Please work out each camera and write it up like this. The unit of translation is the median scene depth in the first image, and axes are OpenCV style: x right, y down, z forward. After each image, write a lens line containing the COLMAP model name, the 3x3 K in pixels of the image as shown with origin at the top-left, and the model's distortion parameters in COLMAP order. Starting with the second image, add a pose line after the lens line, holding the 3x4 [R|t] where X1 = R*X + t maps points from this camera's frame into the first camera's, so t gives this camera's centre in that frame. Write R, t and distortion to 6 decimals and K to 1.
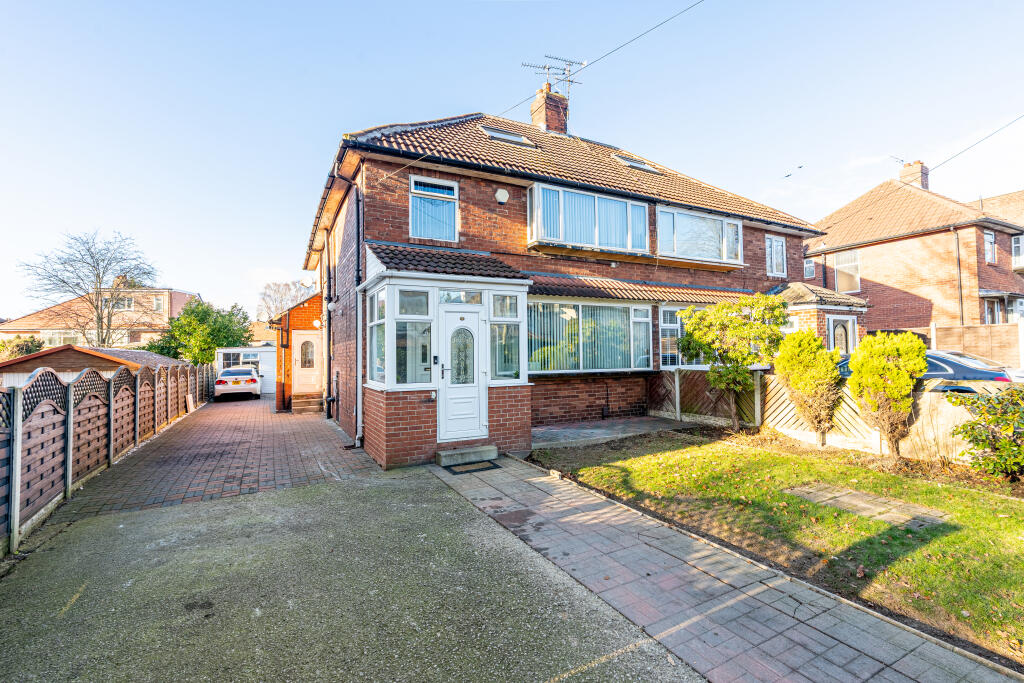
lens RADIAL K [[471.4, 0, 504.9], [0, 471.4, 344.9], [0, 0, 1]] dist [-0.011380, 0.003609]
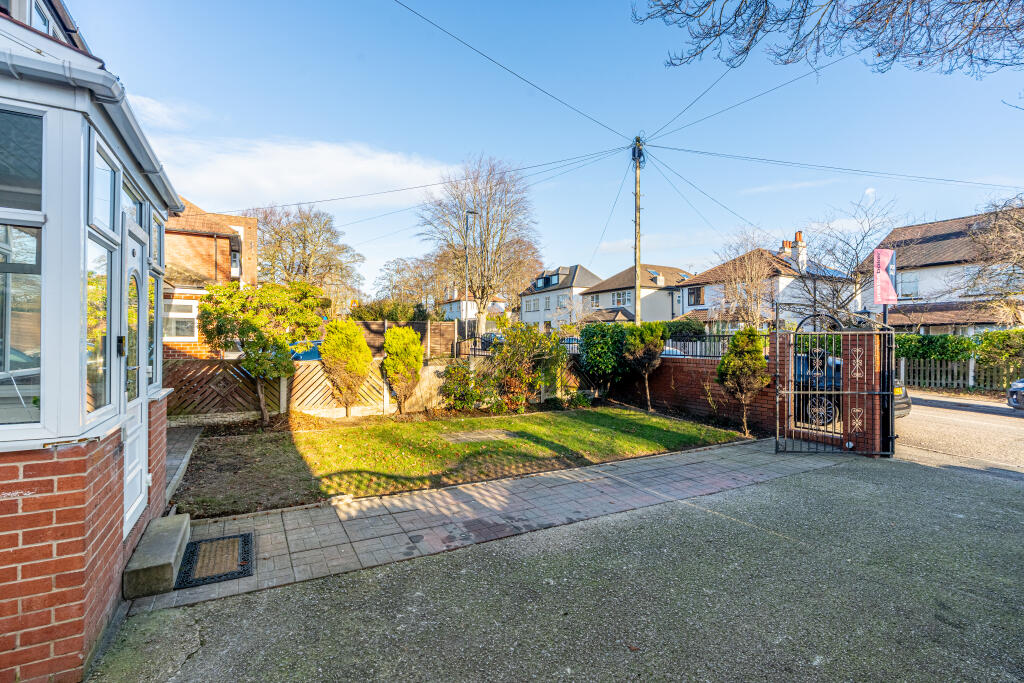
lens RADIAL K [[471.4, 0, 506.3], [0, 471.4, 340.1], [0, 0, 1]] dist [-0.011380, 0.003609]
pose [[-0.061164, 0.014726, 0.998019, -0.816334], [-0.028382, 0.999461, -0.016486, 0.037000], [-0.997724, -0.029334, -0.060713, 1.005963]]
